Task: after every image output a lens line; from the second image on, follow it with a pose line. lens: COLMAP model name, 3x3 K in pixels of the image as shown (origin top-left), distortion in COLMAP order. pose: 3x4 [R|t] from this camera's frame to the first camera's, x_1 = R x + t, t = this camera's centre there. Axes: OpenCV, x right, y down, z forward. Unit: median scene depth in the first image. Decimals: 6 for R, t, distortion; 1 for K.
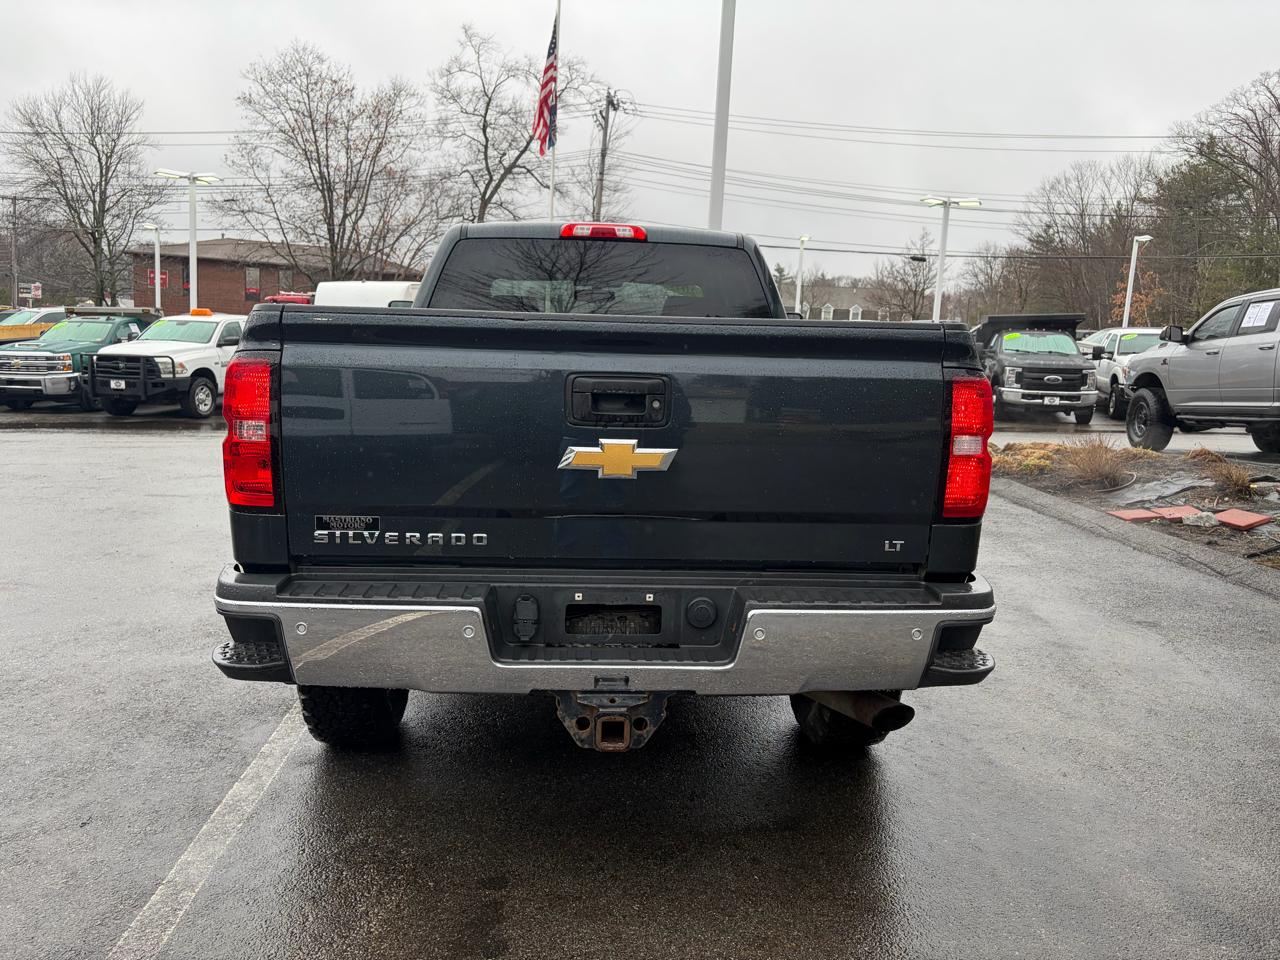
lens RADIAL K [[963.7, 0, 636.3], [0, 963.7, 477.3], [0, 0, 1]] dist [0.047259, -0.047923]
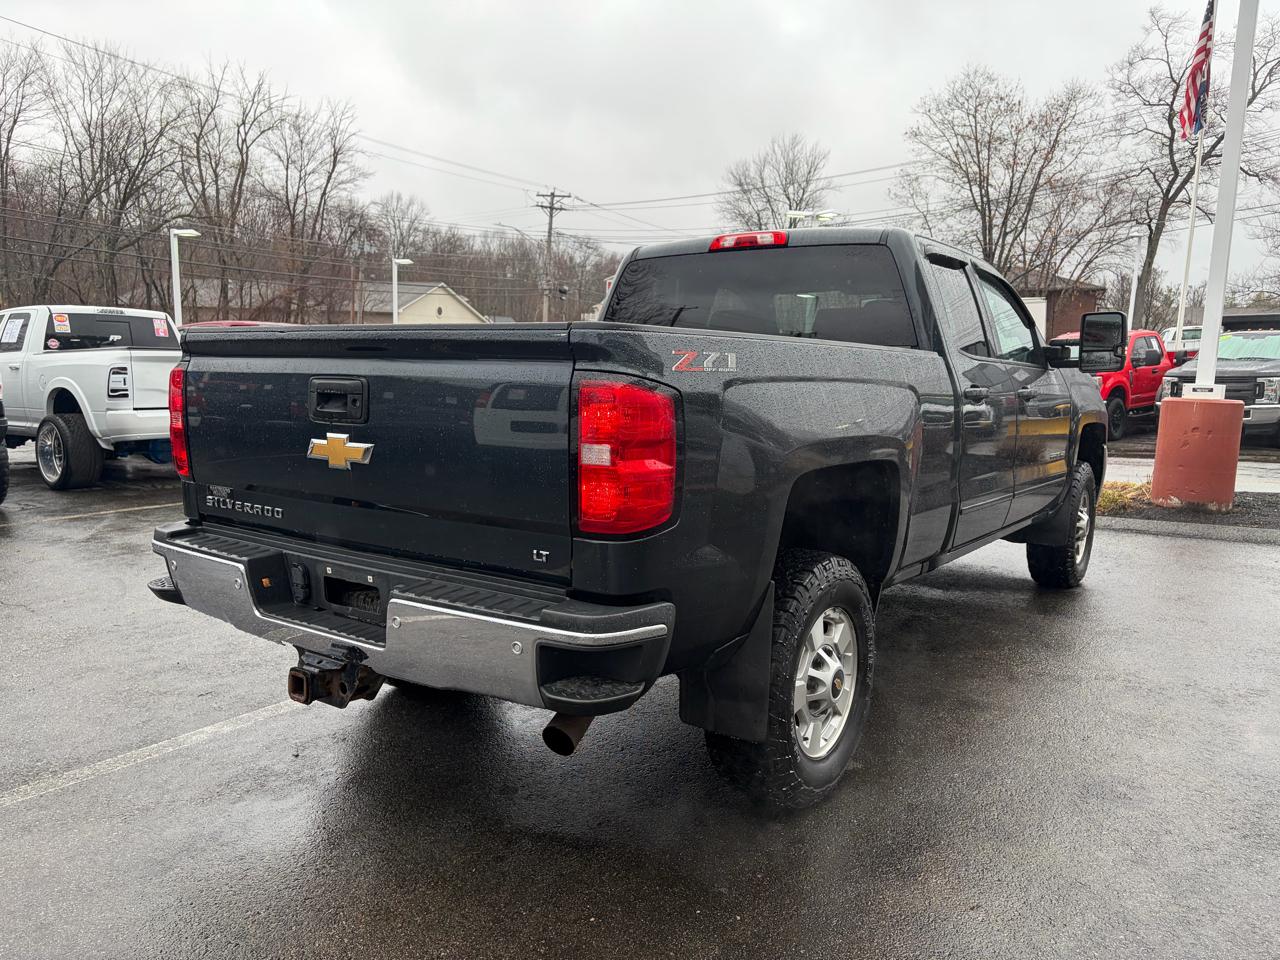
lens RADIAL K [[963.7, 0, 637.7], [0, 963.7, 483.1], [0, 0, 1]] dist [0.047259, -0.047923]
pose [[0.778586, 0.061813, -0.624486, 0.043272], [-0.071801, 0.997377, 0.009203, -0.000781], [0.623417, 0.037674, 0.780982, 0.014601]]
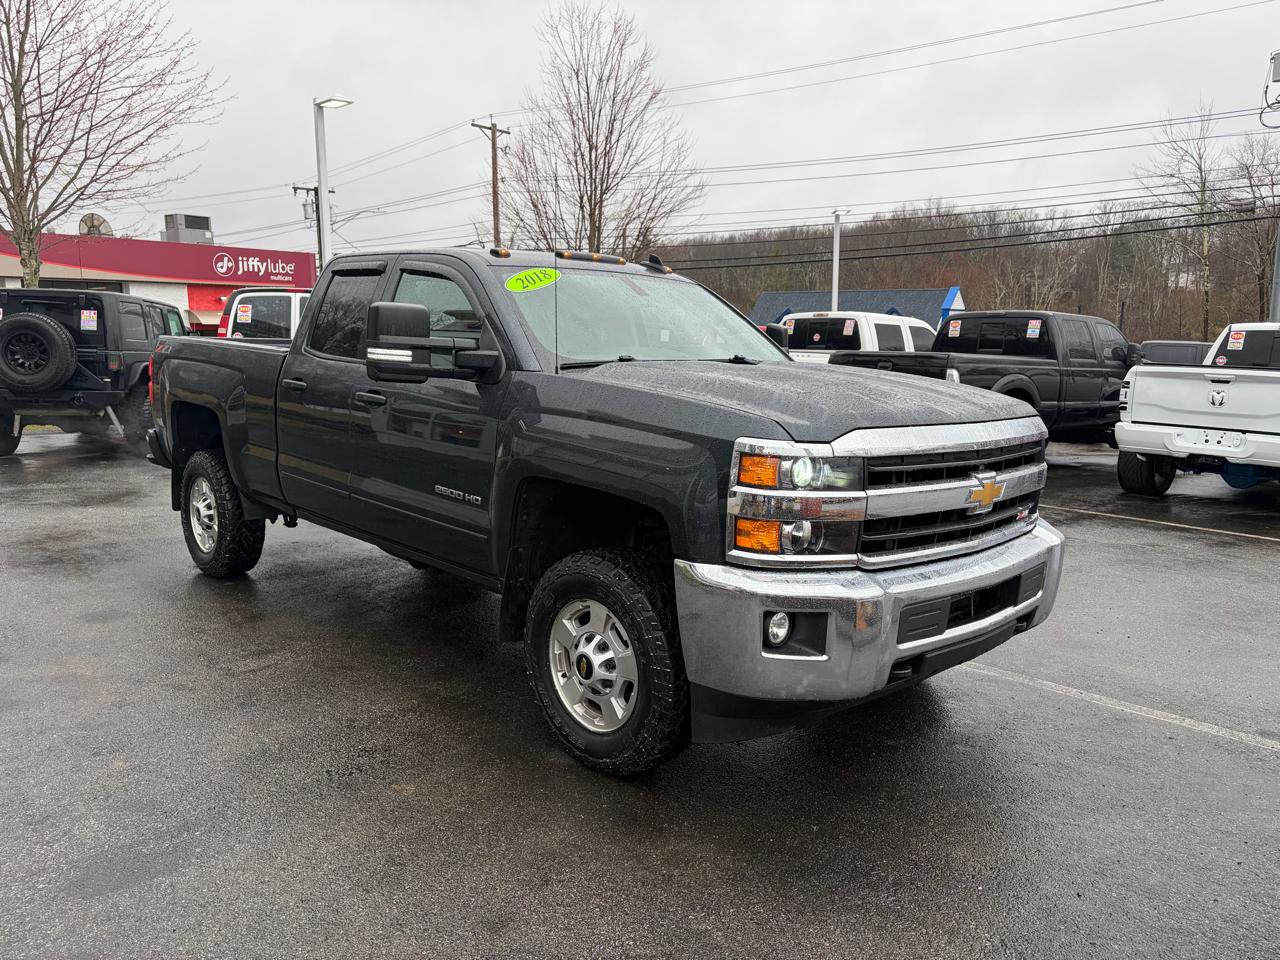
lens RADIAL K [[963.7, 0, 643.8], [0, 963.7, 486.2], [0, 0, 1]] dist [0.047259, -0.047923]
pose [[-0.756763, 0.049547, -0.651809, 0.052140], [-0.132549, 0.964778, 0.227230, -0.025752], [0.640110, 0.258356, -0.723541, 0.185412]]
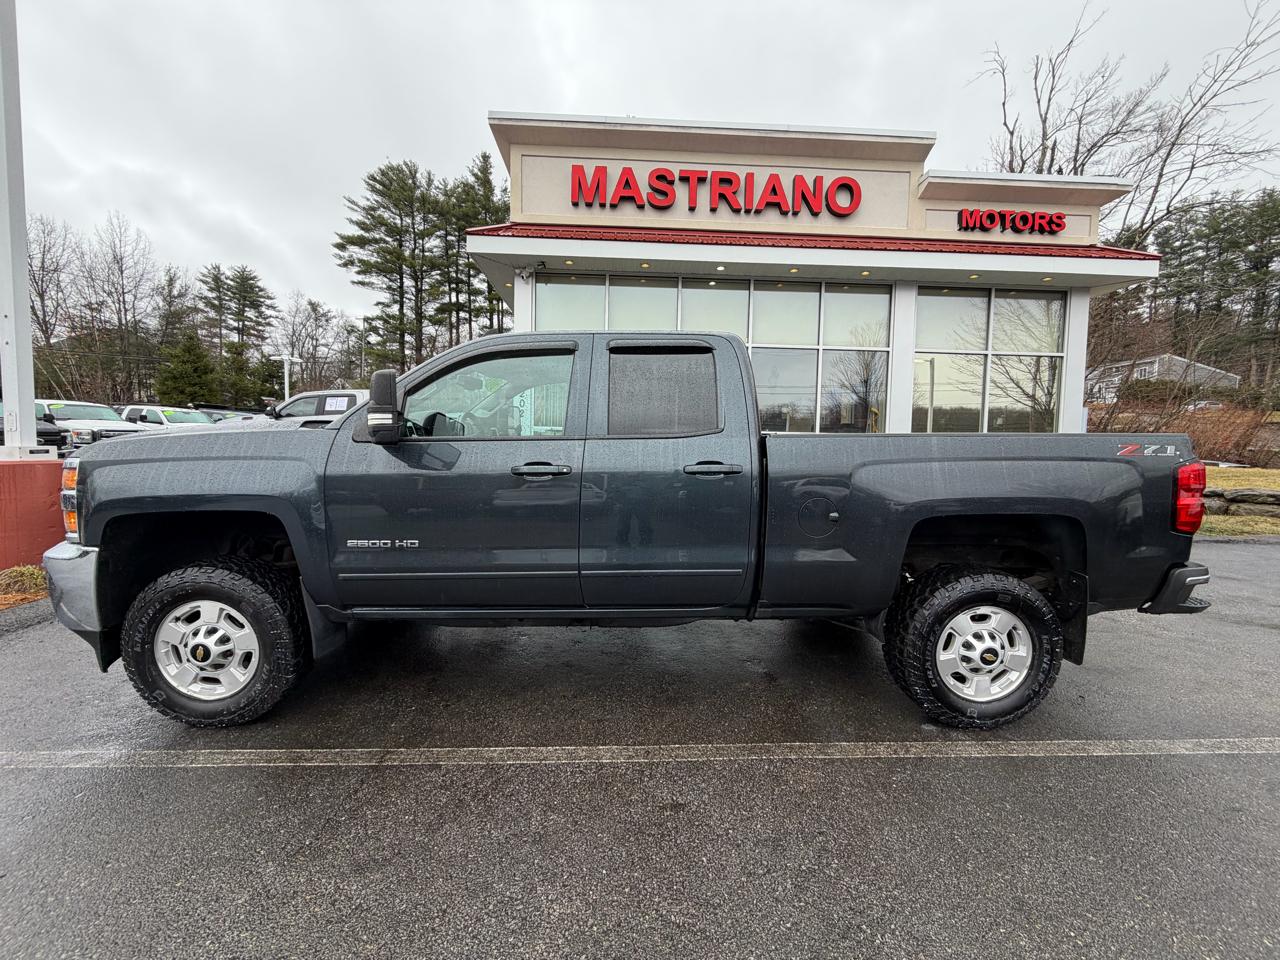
lens RADIAL K [[509.4, 0, 638.3], [0, 509.4, 479.3], [0, 0, 1]] dist [-0.002381, 0.001096]
pose [[0.033729, -0.108163, 0.993561, -0.067256], [0.111722, 0.988304, 0.103799, -0.014375], [-0.993167, 0.107501, 0.045418, 0.093831]]
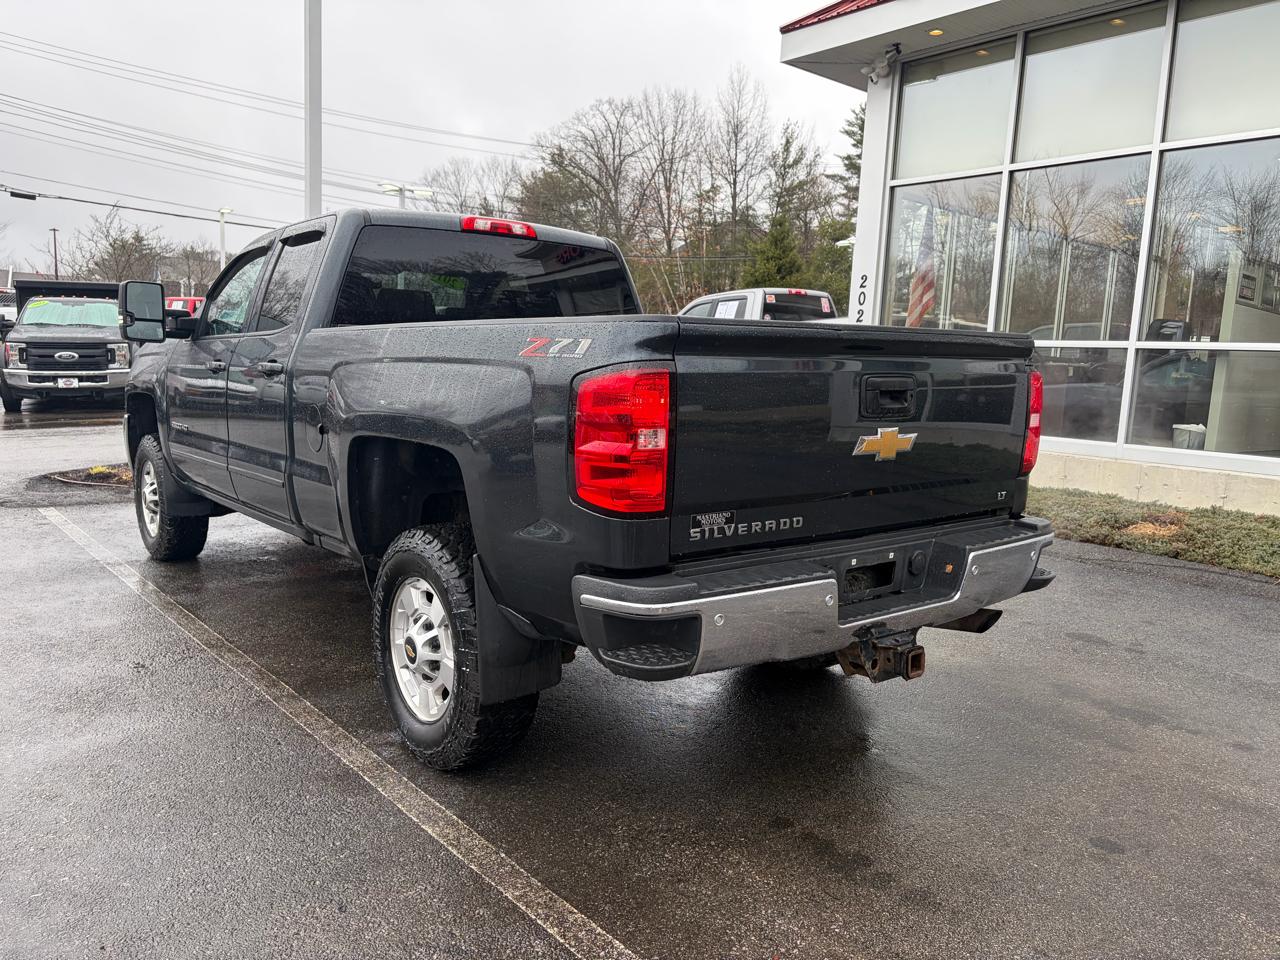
lens RADIAL K [[963.7, 0, 639.2], [0, 963.7, 478.9], [0, 0, 1]] dist [0.047259, -0.047923]
pose [[0.816571, -0.081177, 0.571508, -0.043659], [0.069030, 0.996690, 0.042939, -0.002205], [-0.573102, 0.004388, 0.819472, 0.007721]]
